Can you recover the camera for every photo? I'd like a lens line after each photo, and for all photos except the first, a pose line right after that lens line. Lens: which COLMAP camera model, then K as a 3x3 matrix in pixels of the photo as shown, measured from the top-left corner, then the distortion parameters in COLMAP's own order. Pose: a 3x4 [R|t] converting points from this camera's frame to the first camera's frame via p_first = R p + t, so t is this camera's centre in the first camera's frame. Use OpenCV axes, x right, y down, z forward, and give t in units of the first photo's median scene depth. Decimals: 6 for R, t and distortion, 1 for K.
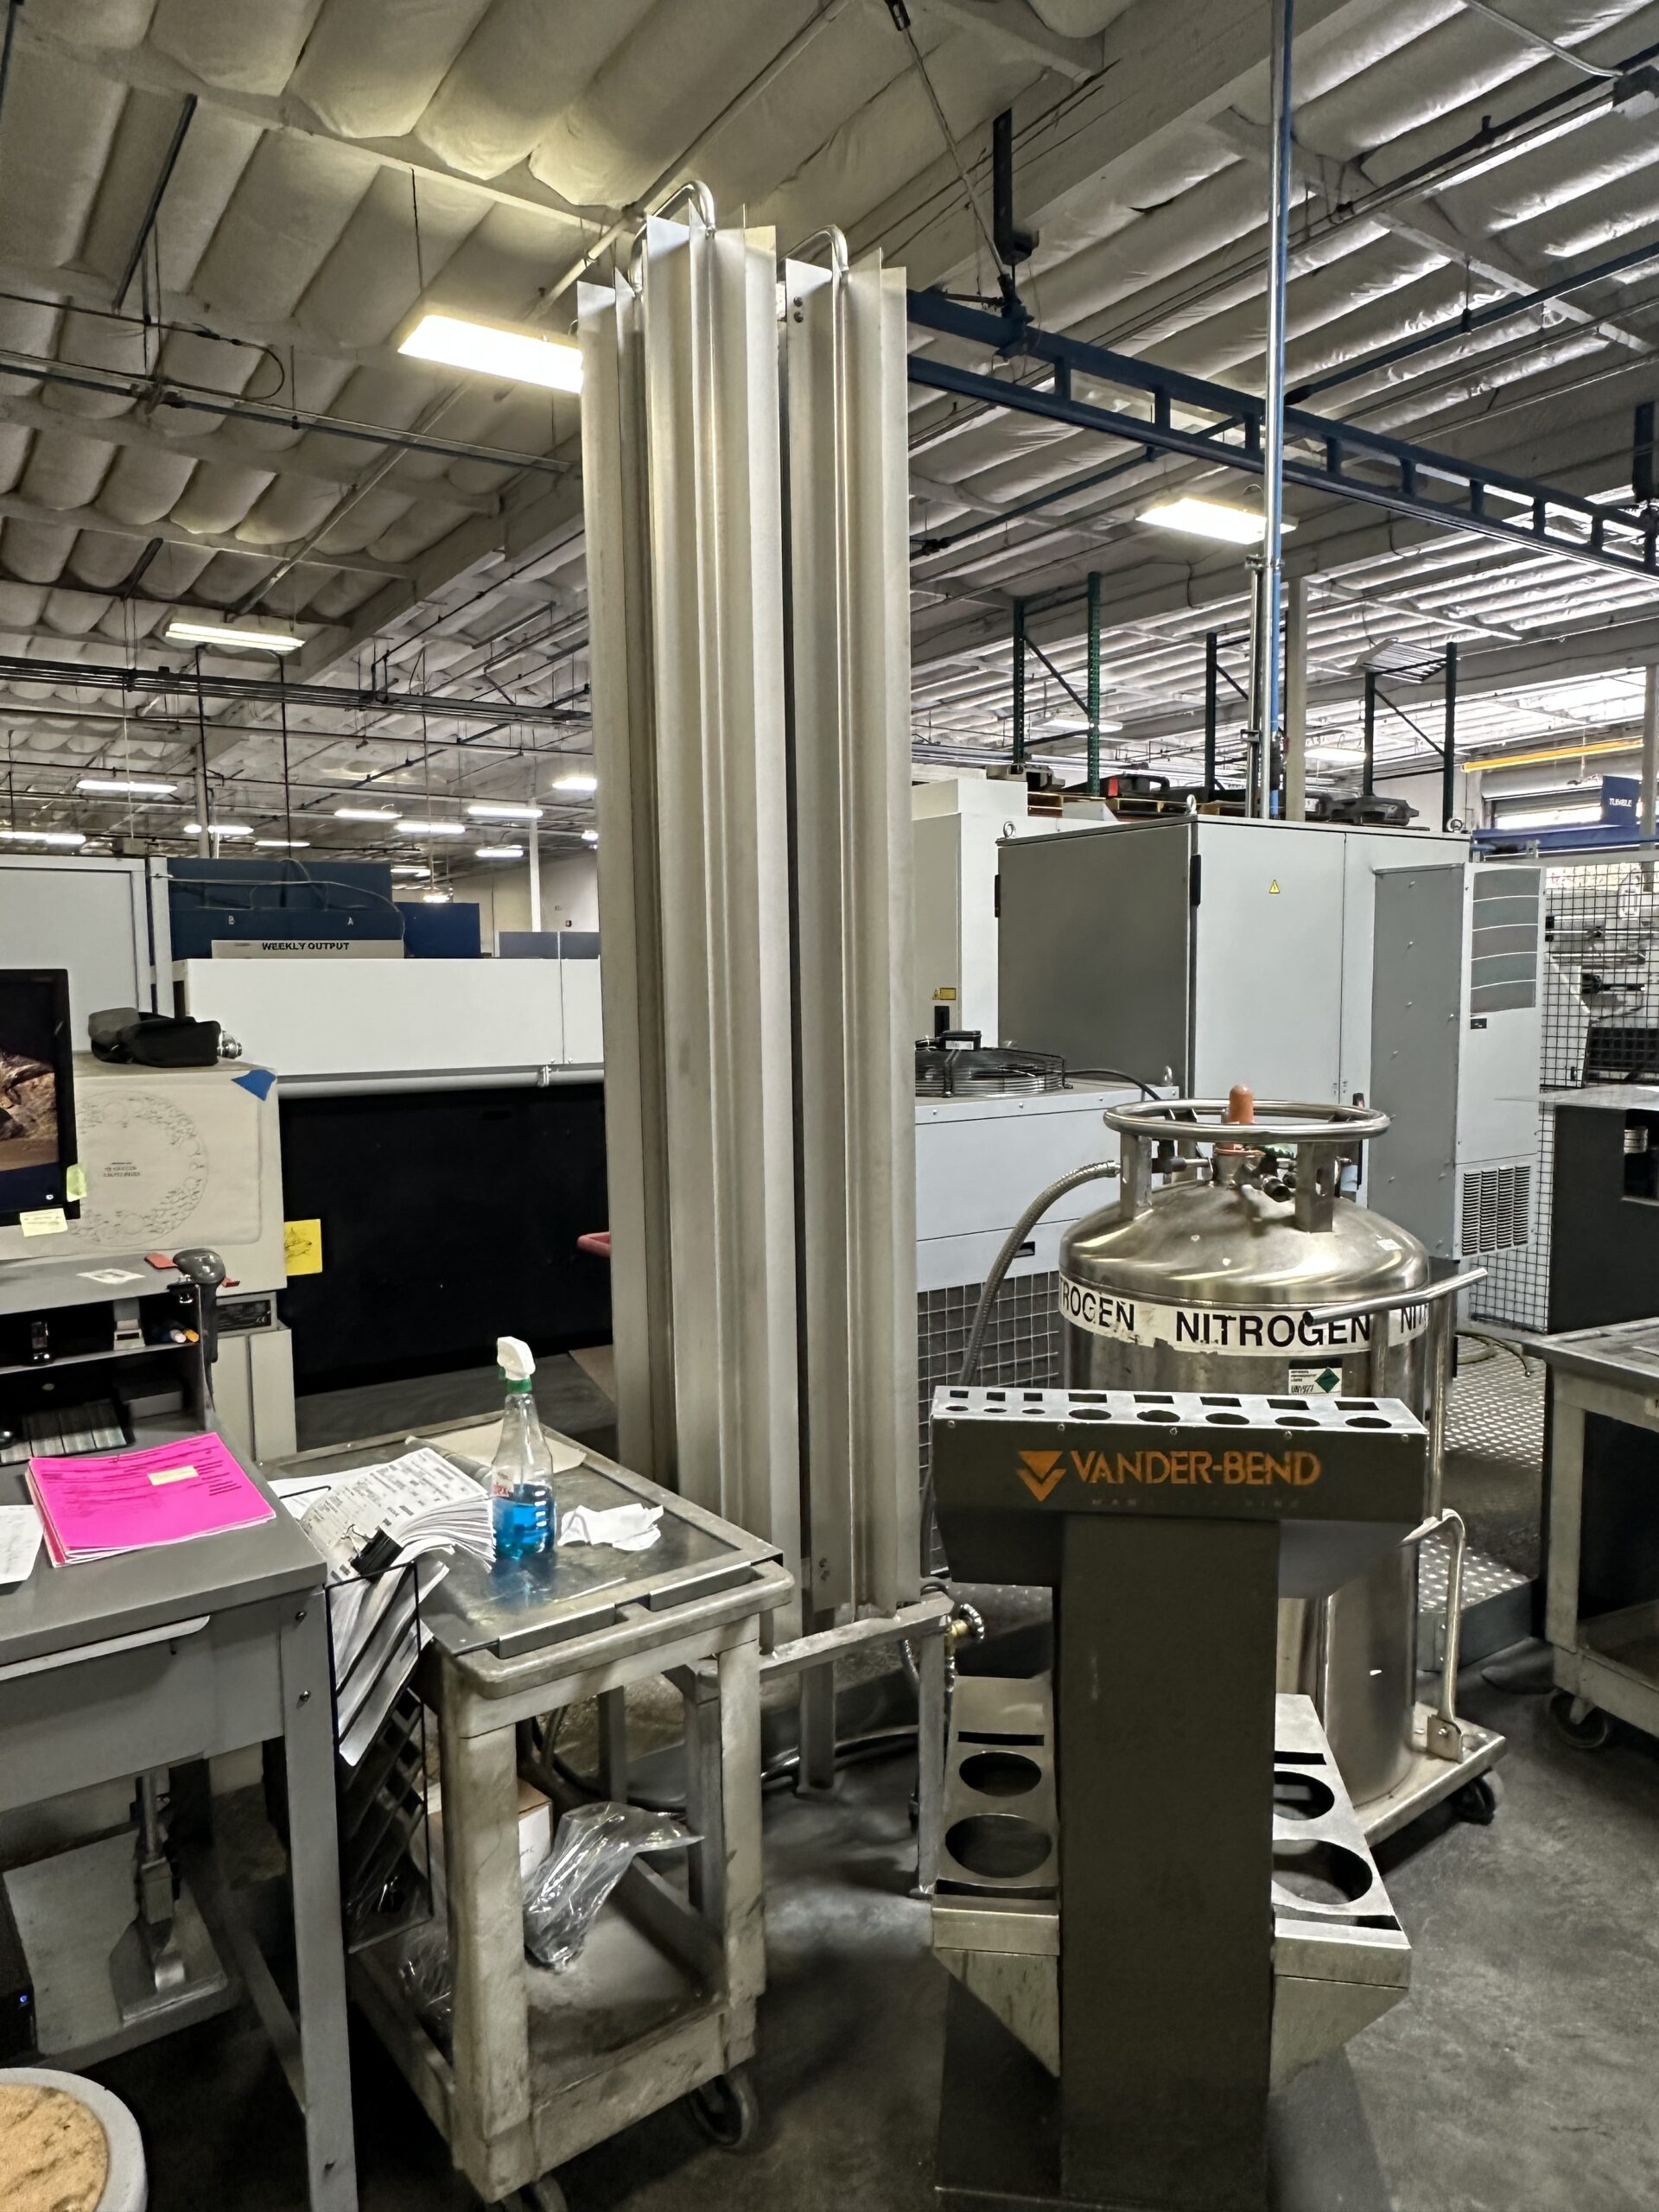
lens RADIAL K [[1409.9, 0, 829.6], [0, 1409.9, 1111.0], [0, 0, 1]] dist [-0.005119, 0.001496]
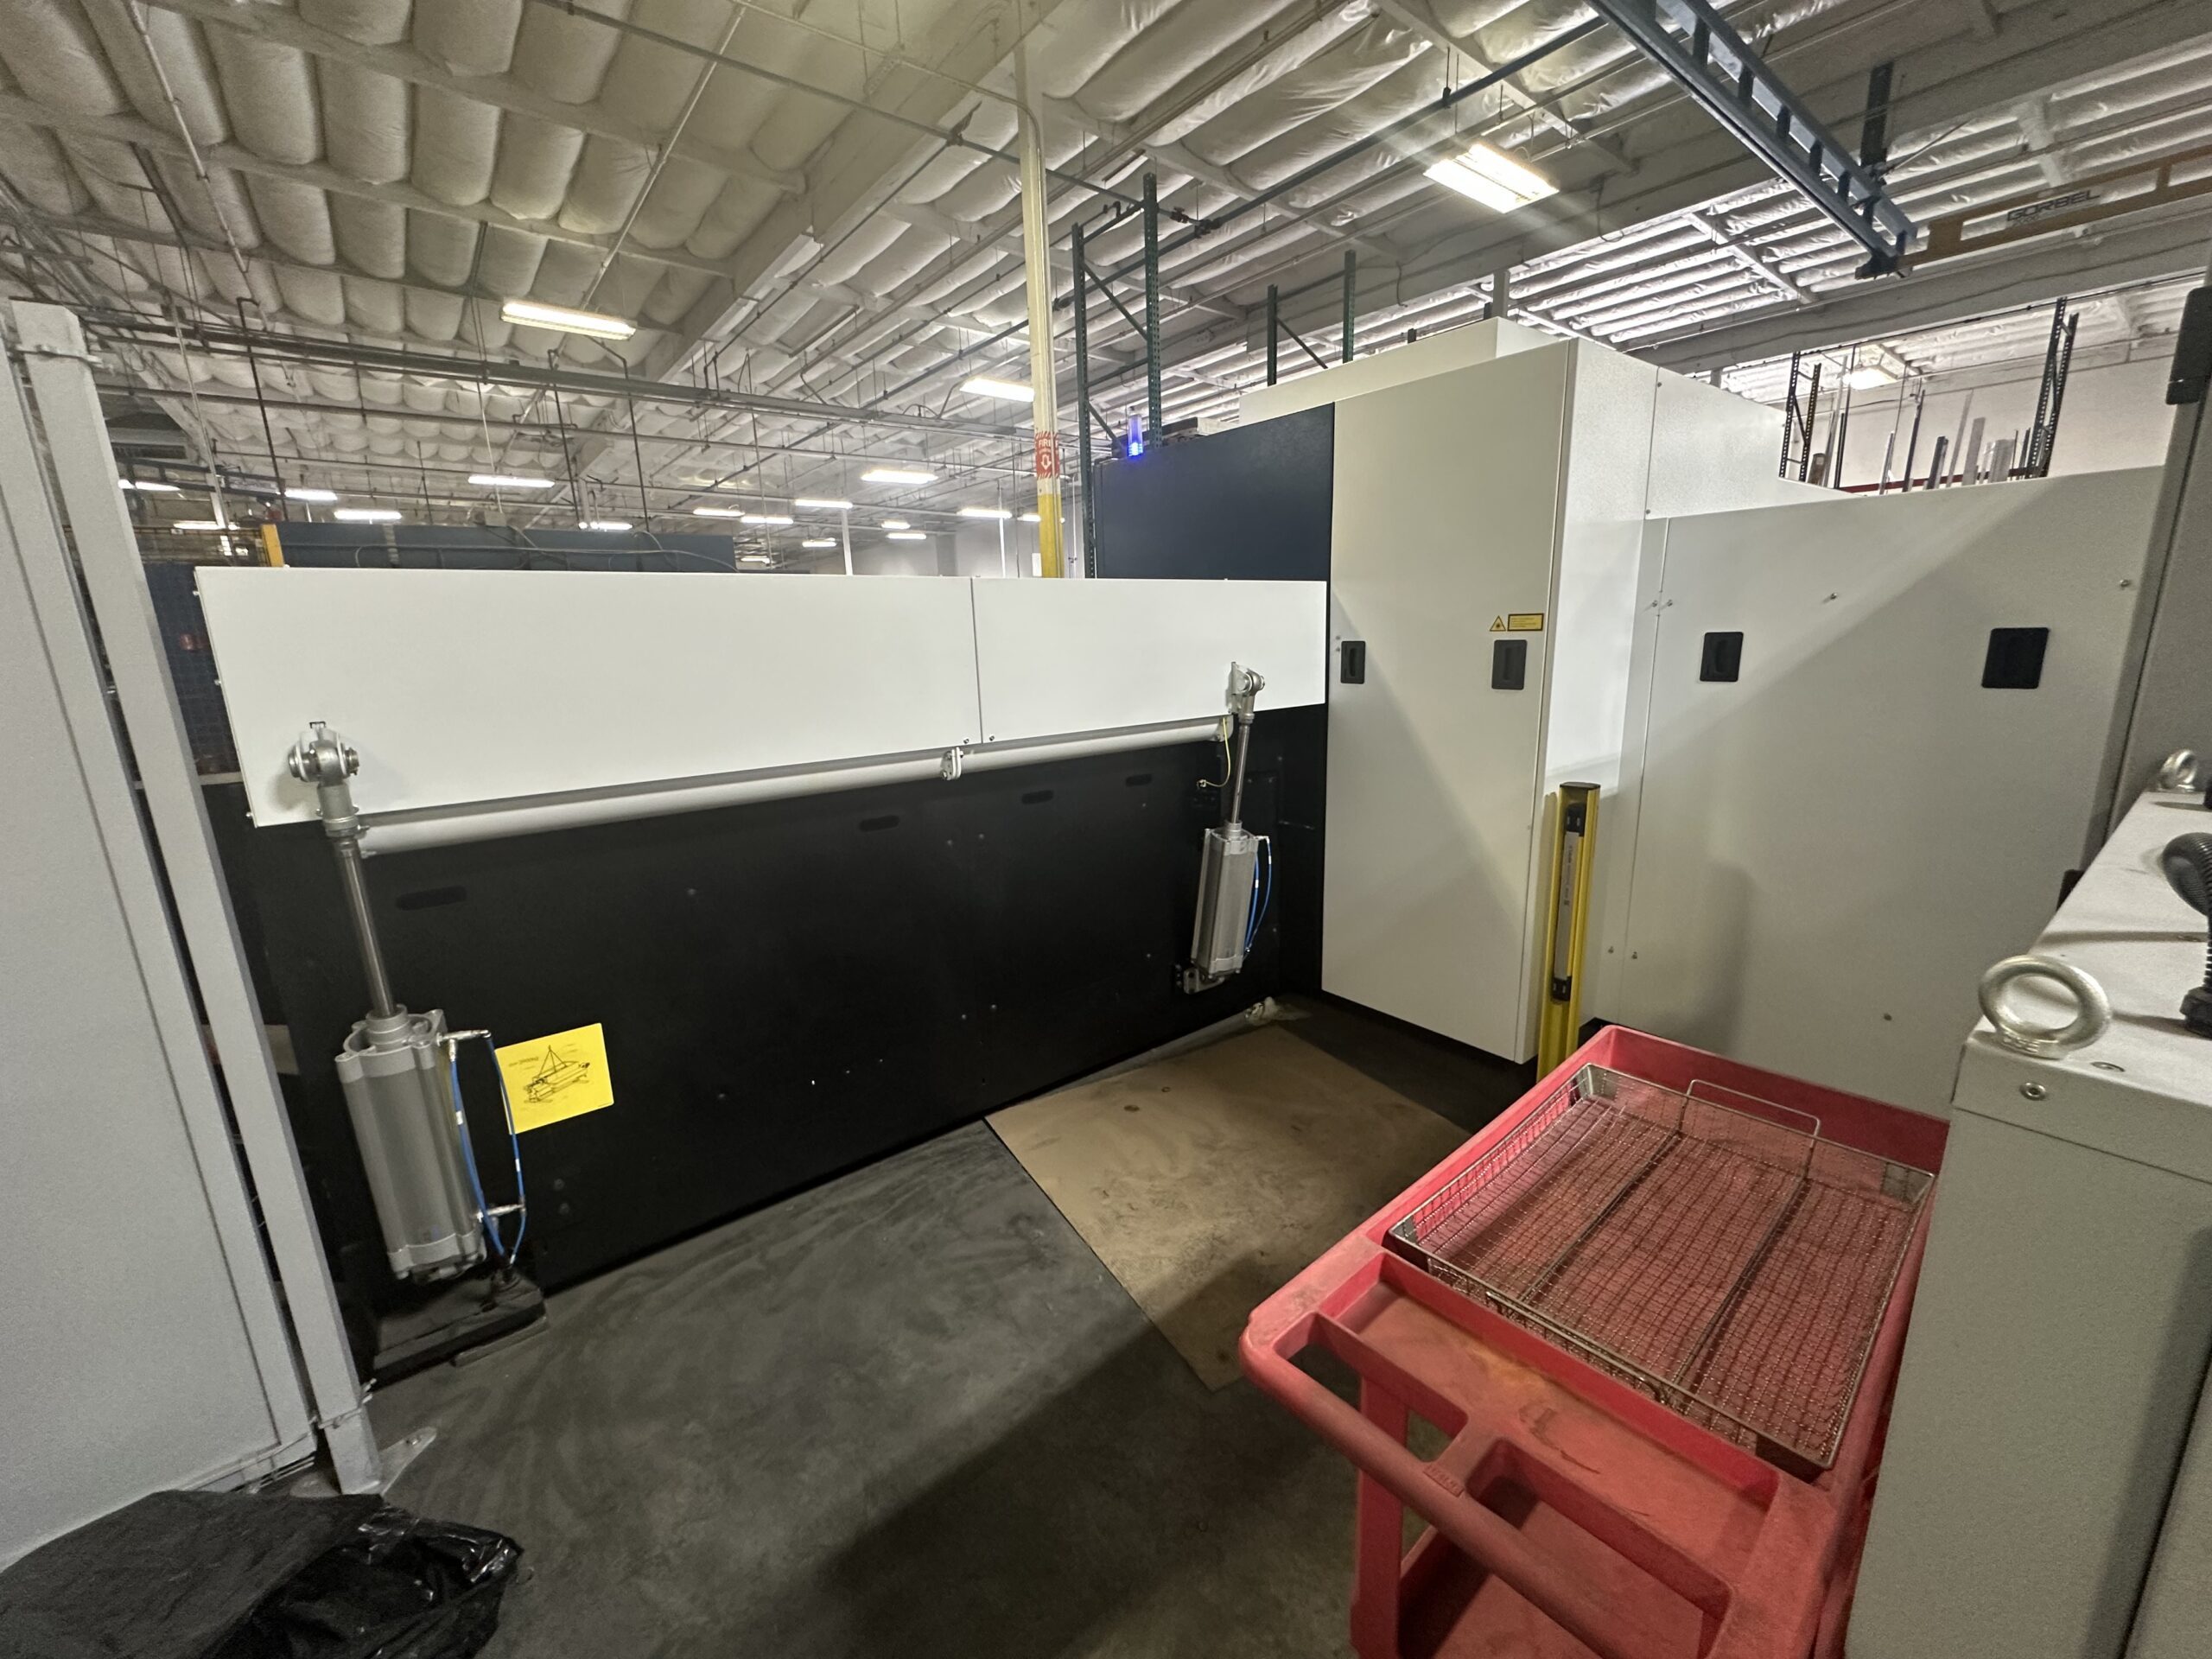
lens RADIAL K [[876.4, 0, 1107.1], [0, 876.4, 828.2], [0, 0, 1]] dist [-0.005683, 0.001342]
pose [[0.996711, -0.037333, 0.071921, -0.052491], [0.027927, 0.991431, 0.127608, -0.014401], [-0.076068, -0.125180, 0.989214, 0.192009]]
